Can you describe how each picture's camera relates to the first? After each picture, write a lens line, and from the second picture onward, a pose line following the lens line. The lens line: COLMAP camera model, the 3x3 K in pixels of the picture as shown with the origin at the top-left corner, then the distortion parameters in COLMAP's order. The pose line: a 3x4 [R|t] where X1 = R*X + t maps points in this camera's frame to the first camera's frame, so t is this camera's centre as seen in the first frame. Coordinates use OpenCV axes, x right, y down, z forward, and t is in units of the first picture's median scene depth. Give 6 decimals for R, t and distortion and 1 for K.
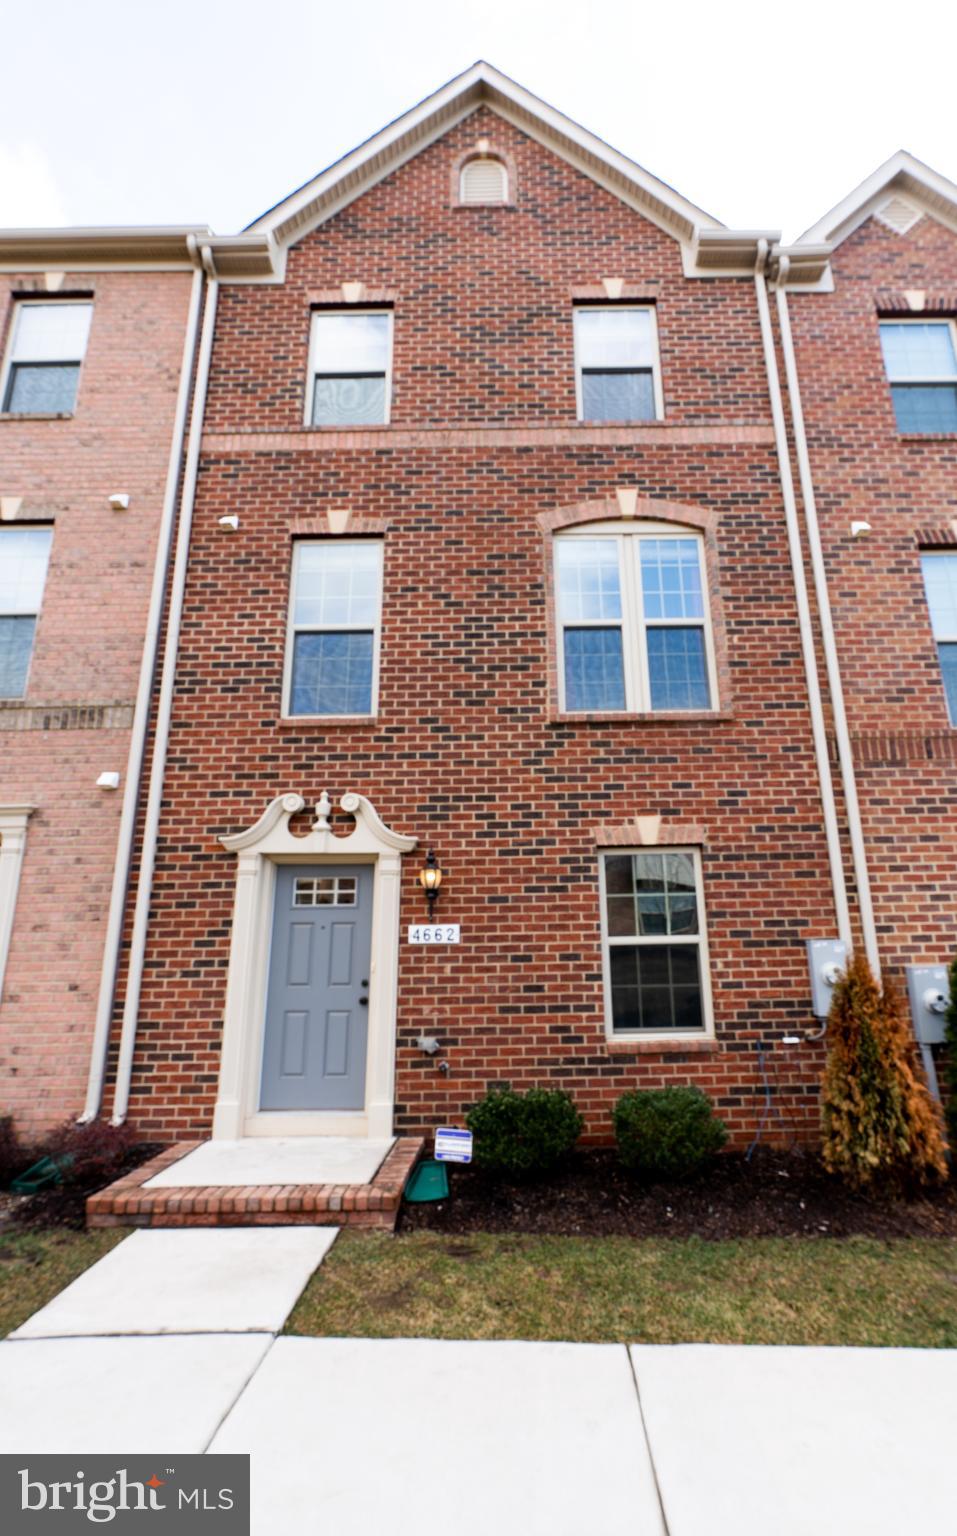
lens RADIAL K [[681.0, 0, 481.3], [0, 681.0, 765.1], [0, 0, 1]] dist [-0.002669, -0.000152]
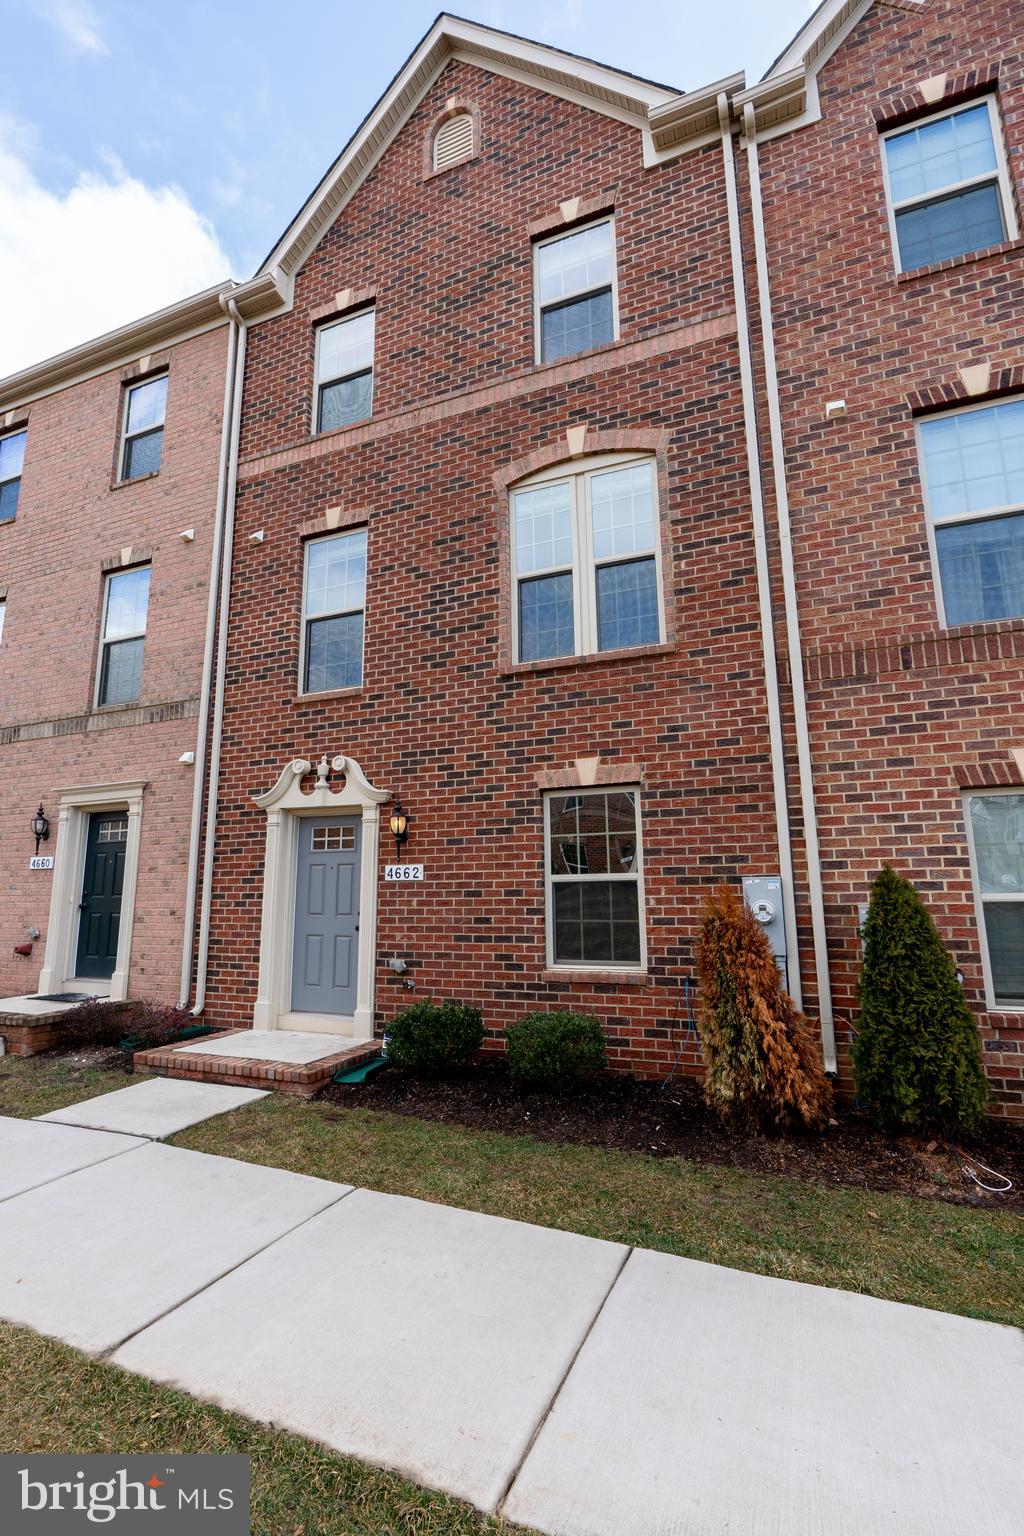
lens RADIAL K [[700.8, 0, 511.3], [0, 700.8, 765.4], [0, 0, 1]] dist [-0.001320, 0.001078]
pose [[0.924864, -0.062244, -0.375169, 0.510632], [0.089364, 0.994462, 0.055308, 0.017344], [0.369649, -0.084679, 0.925305, -0.012632]]
